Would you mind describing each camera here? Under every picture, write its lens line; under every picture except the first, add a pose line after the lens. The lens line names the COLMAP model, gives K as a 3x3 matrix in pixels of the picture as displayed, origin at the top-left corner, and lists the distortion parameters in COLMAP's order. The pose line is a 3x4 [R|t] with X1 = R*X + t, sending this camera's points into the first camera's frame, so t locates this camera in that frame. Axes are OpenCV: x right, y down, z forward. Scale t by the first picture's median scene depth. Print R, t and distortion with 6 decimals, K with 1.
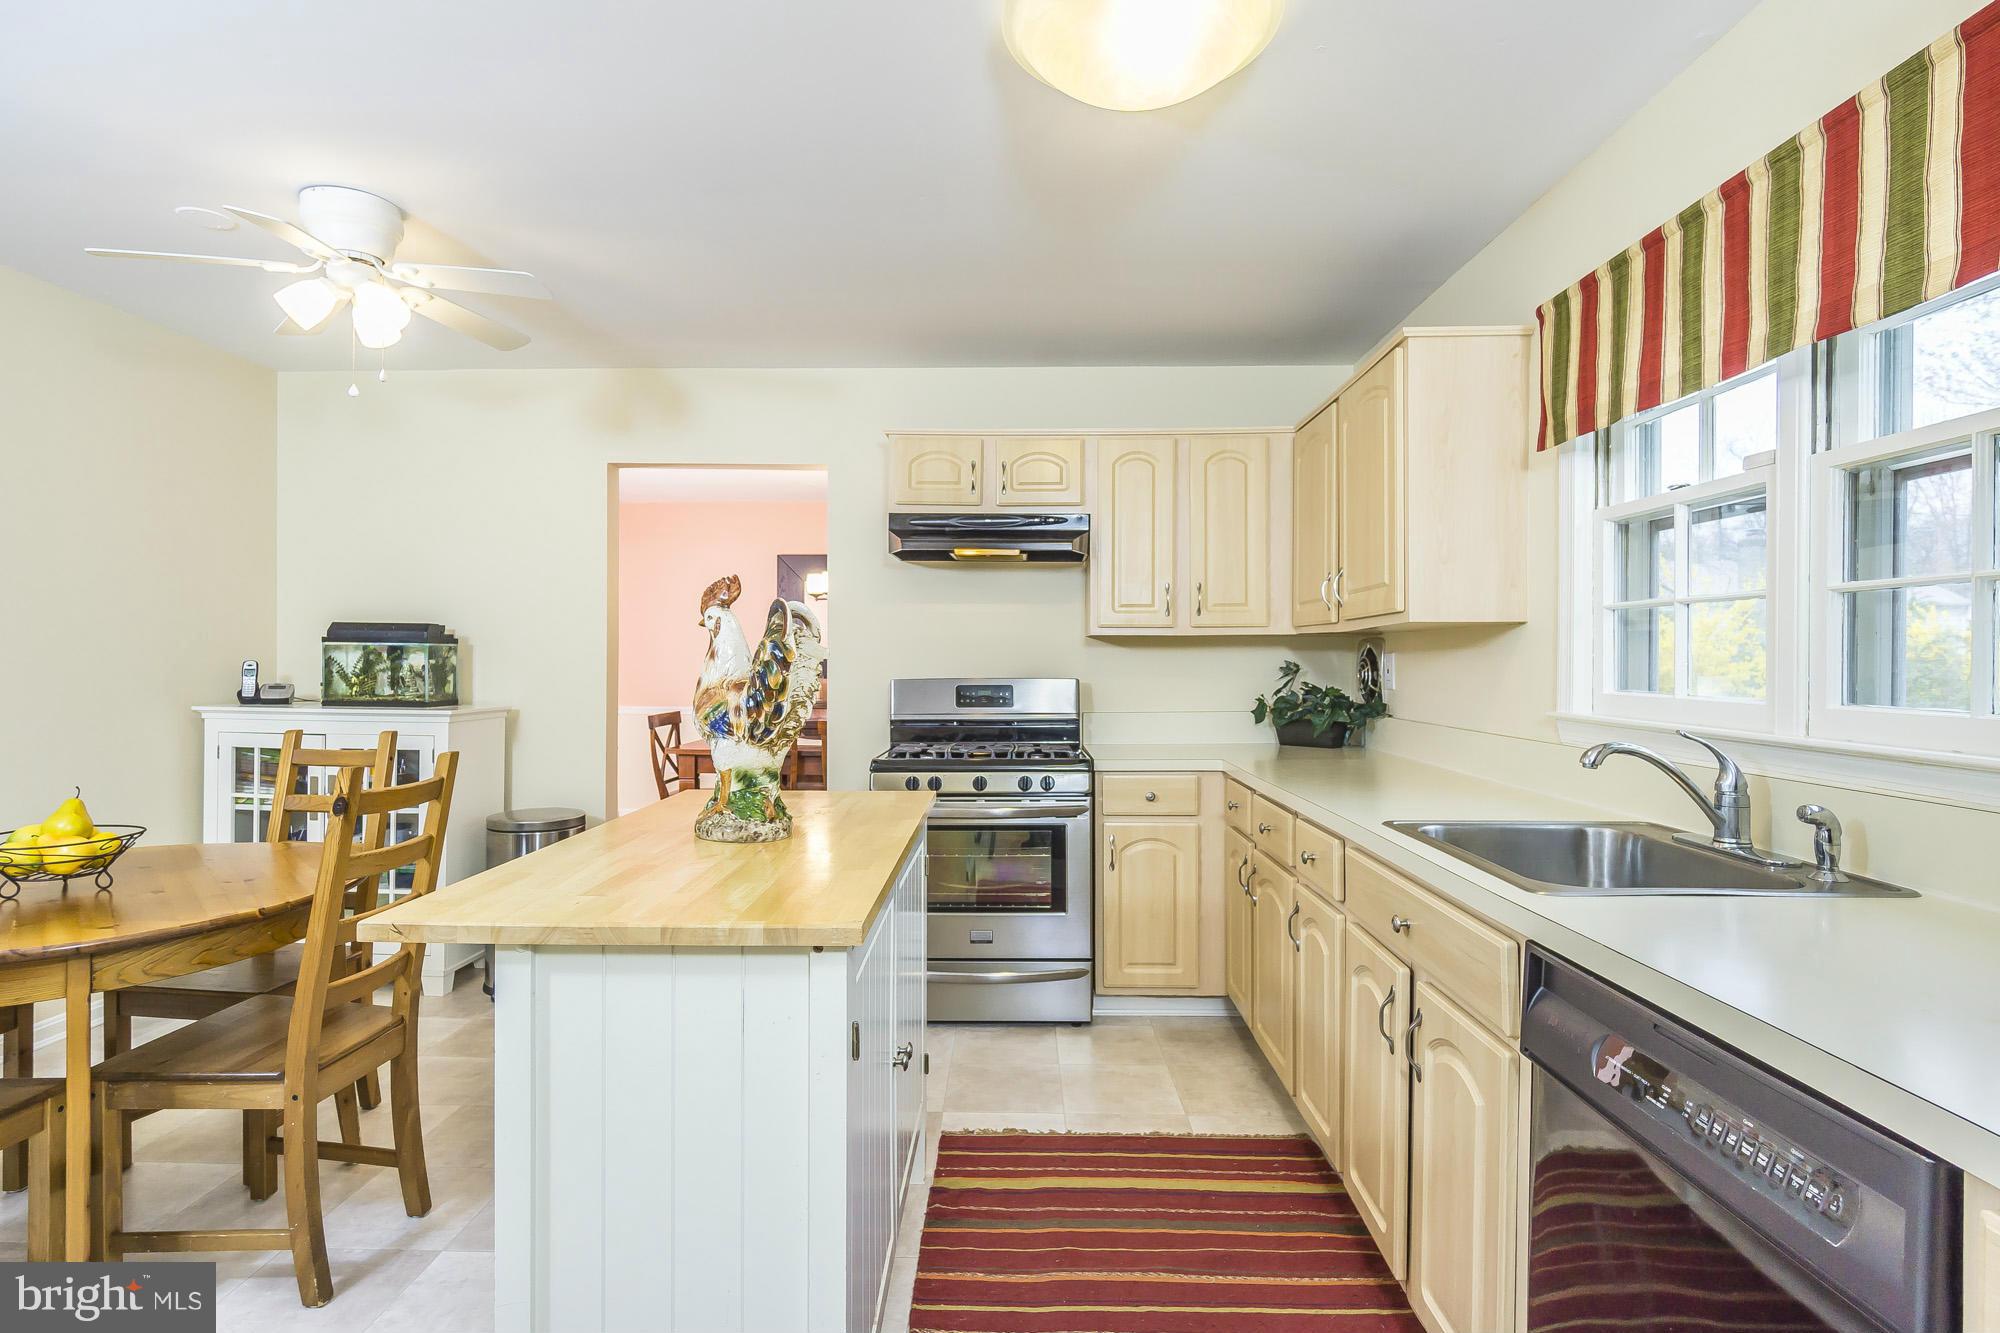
lens RADIAL K [[984.0, 0, 998.7], [0, 984.0, 659.2], [0, 0, 1]] dist [-0.003890, -0.000057]
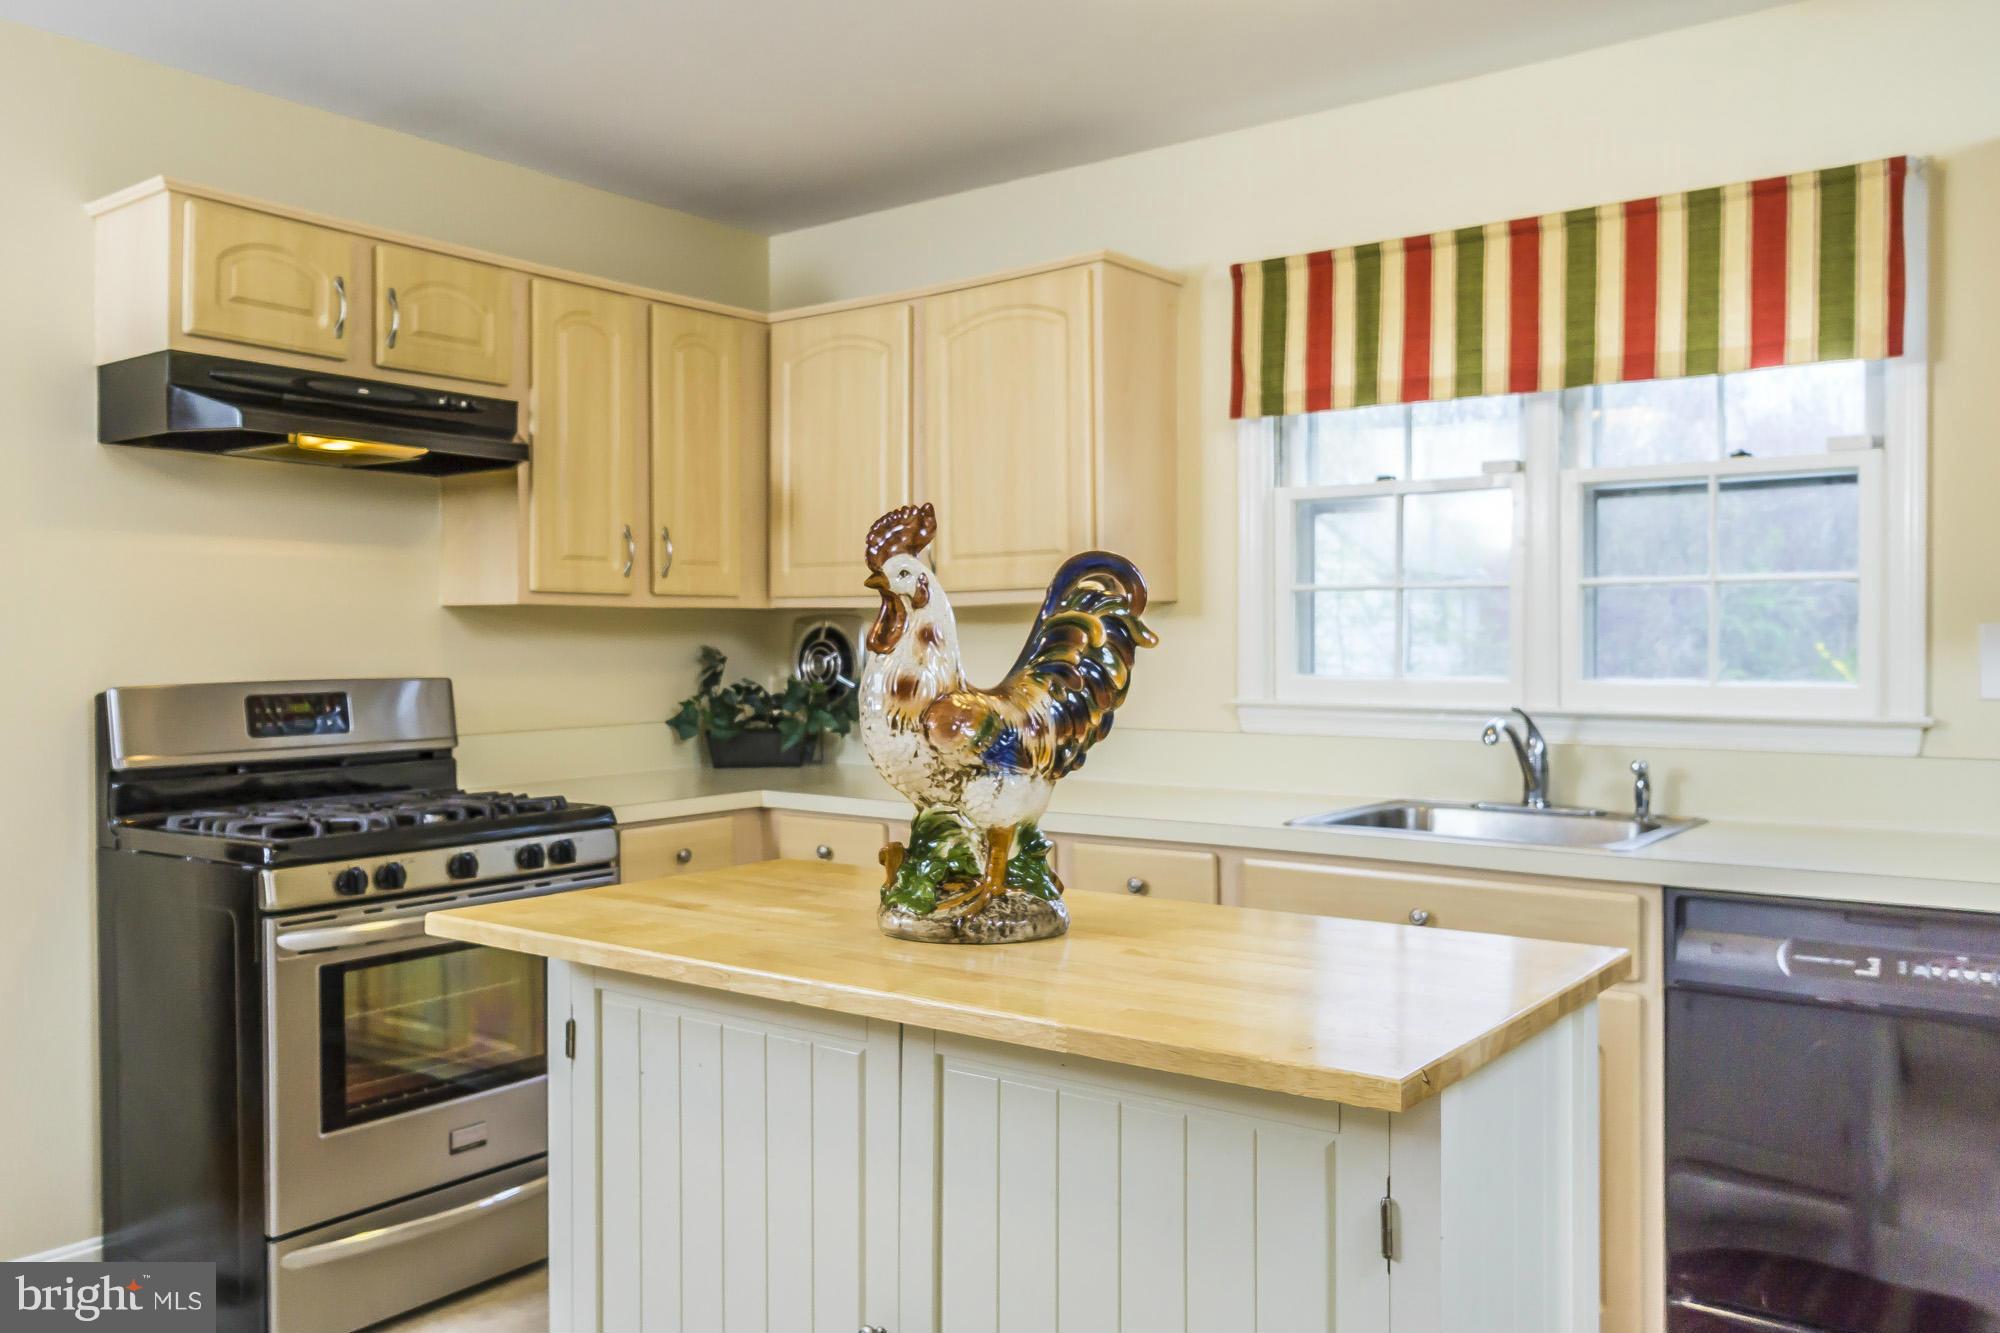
lens RADIAL K [[1553.7, 0, 992.6], [0, 1553.7, 629.7], [0, 0, 1]] dist [0.003518, 0.004574]
pose [[0.581449, 0.005474, 0.813565, -0.514682], [0.002435, 0.999961, -0.008469, -0.000301], [-0.813579, 0.006905, 0.581413, 0.218231]]
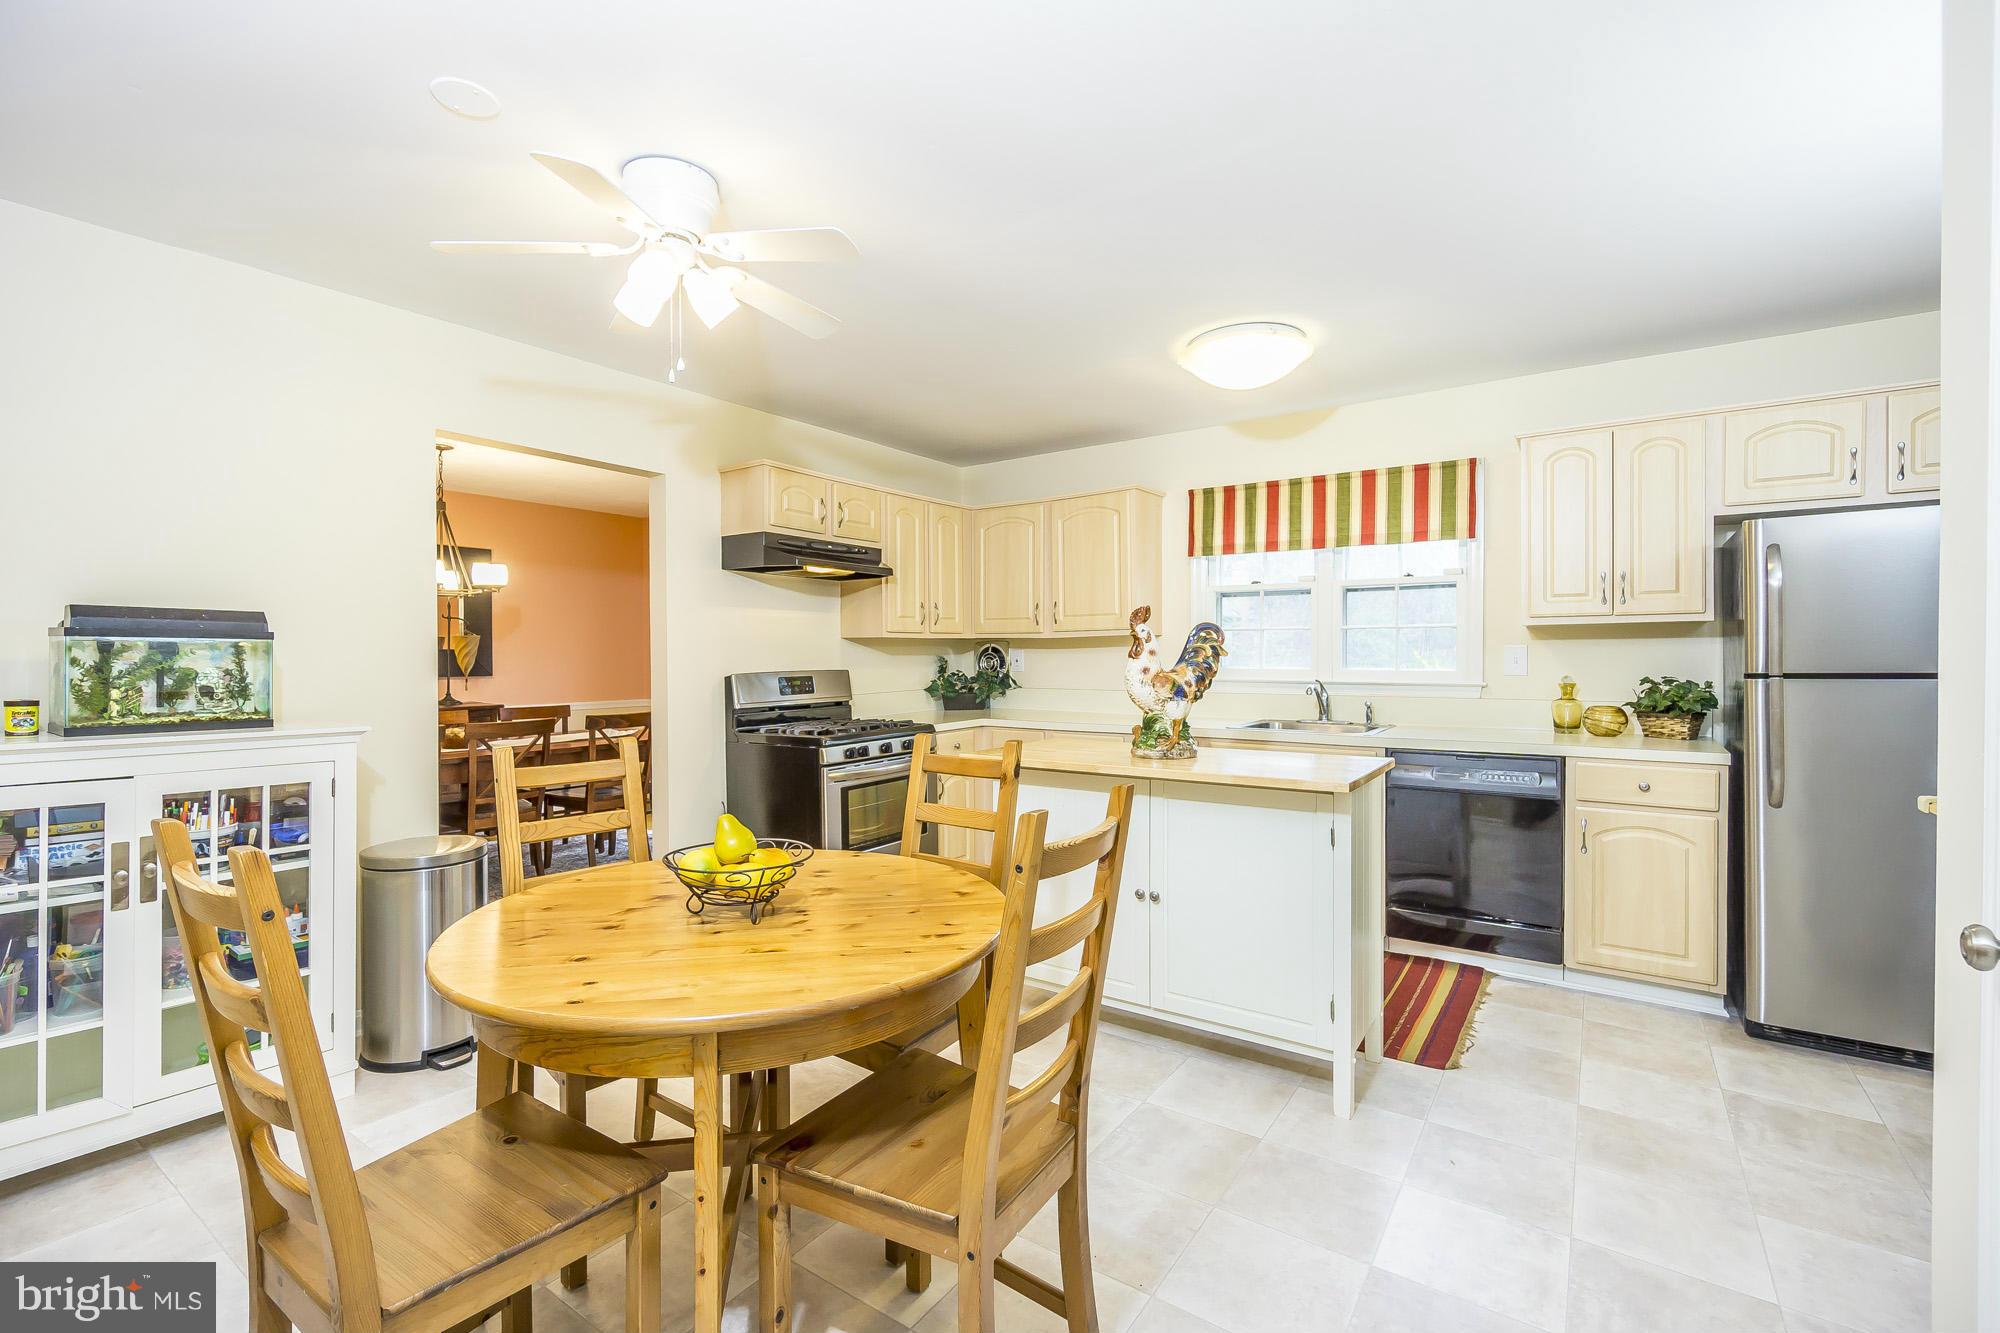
lens RADIAL K [[864.6, 0, 996.7], [0, 864.6, 655.5], [0, 0, 1]] dist [0.000875, 0.000165]
pose [[0.543500, -0.006682, 0.839382, -0.841209], [0.005440, 0.999975, 0.004438, -0.003788], [-0.839391, 0.002154, 0.543523, 0.214067]]
